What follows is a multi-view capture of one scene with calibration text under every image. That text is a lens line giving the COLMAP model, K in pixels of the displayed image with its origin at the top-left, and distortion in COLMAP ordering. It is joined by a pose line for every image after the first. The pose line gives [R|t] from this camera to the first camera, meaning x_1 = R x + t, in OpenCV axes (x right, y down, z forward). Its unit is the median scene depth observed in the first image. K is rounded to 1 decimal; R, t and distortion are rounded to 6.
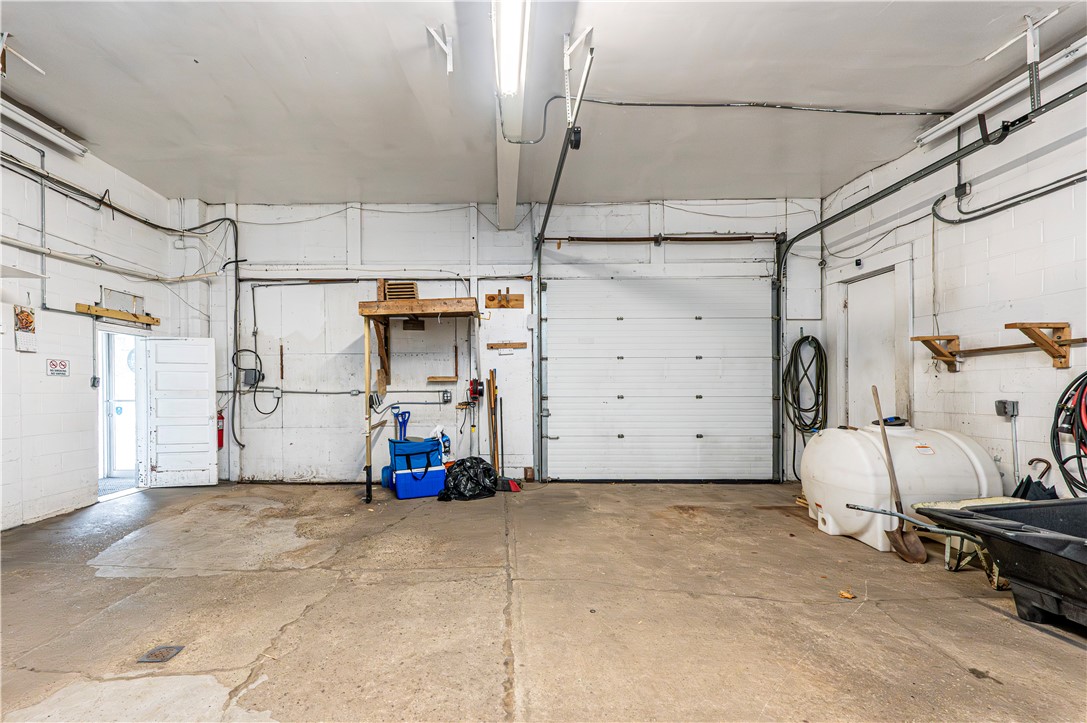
lens RADIAL K [[457.0, 0, 491.8], [0, 457.0, 392.6], [0, 0, 1]] dist [-0.000433, -0.000123]
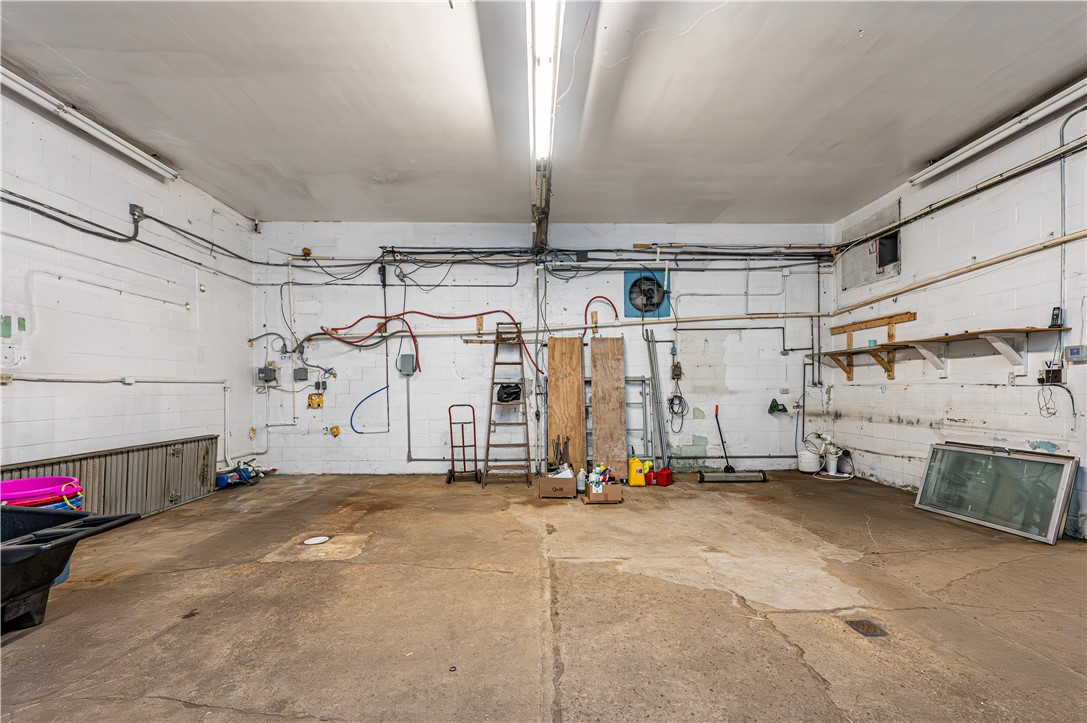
lens RADIAL K [[442.6, 0, 547.2], [0, 442.6, 387.7], [0, 0, 1]] dist [-0.000642, -0.000215]
pose [[-0.999164, 0.005527, -0.040494, 0.041599], [0.005467, 0.999984, 0.001591, -0.008630], [0.040503, 0.001368, -0.999179, 0.888361]]
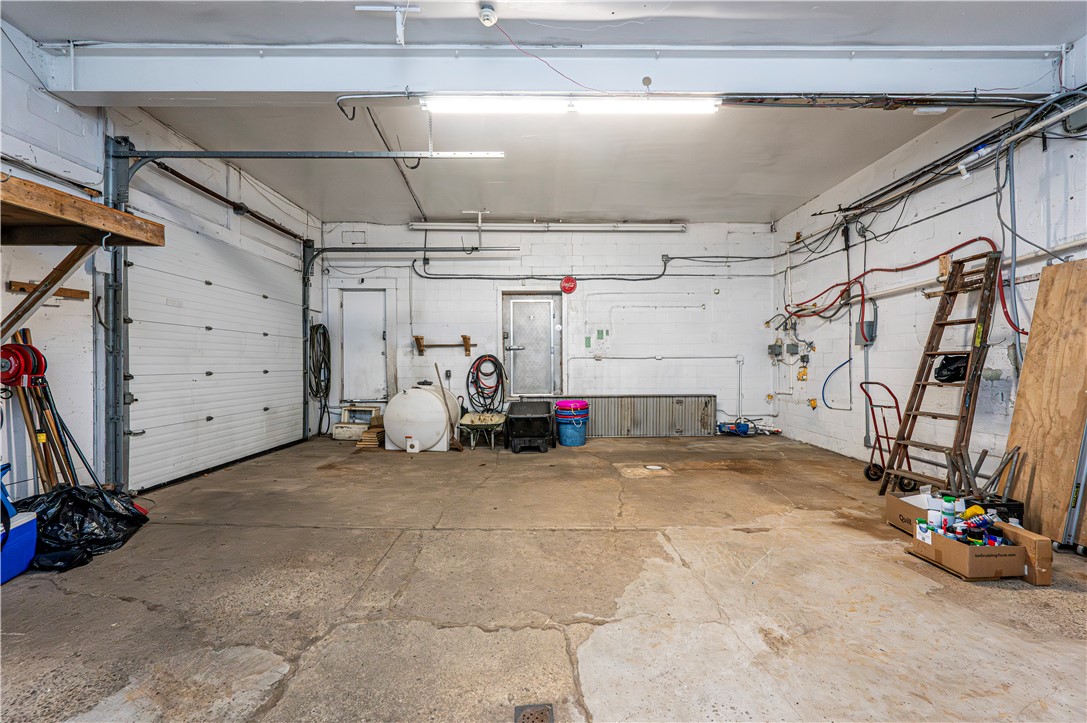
lens RADIAL K [[431.8, 0, 543.5], [0, 431.8, 361.5], [0, 0, 1]] dist [0.000085, -0.000030]
pose [[-0.025530, 0.006905, 0.999650, -0.622458], [0.005786, 0.999960, -0.006760, -0.004193], [-0.999657, 0.005611, -0.025569, 0.434192]]
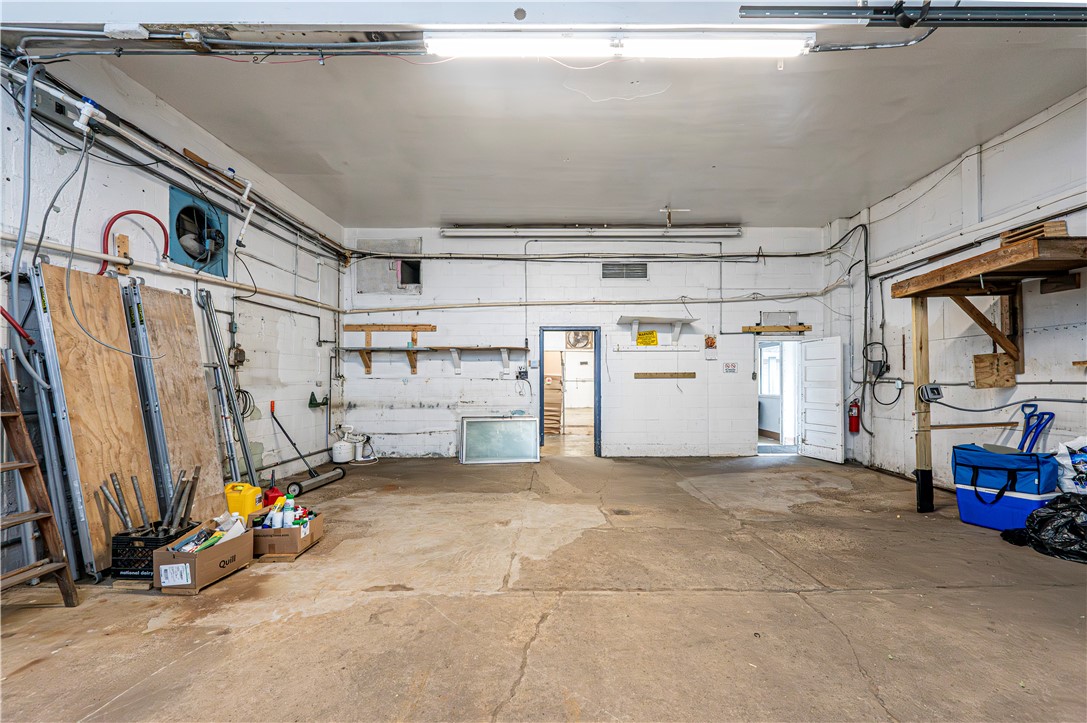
lens RADIAL K [[437.8, 0, 563.3], [0, 437.8, 377.4], [0, 0, 1]] dist [-0.001511, -0.000130]
pose [[0.020702, -0.008262, -0.999752, 0.524279], [-0.003830, 0.999958, -0.008343, -0.002787], [0.999778, 0.004002, 0.020670, 0.303923]]
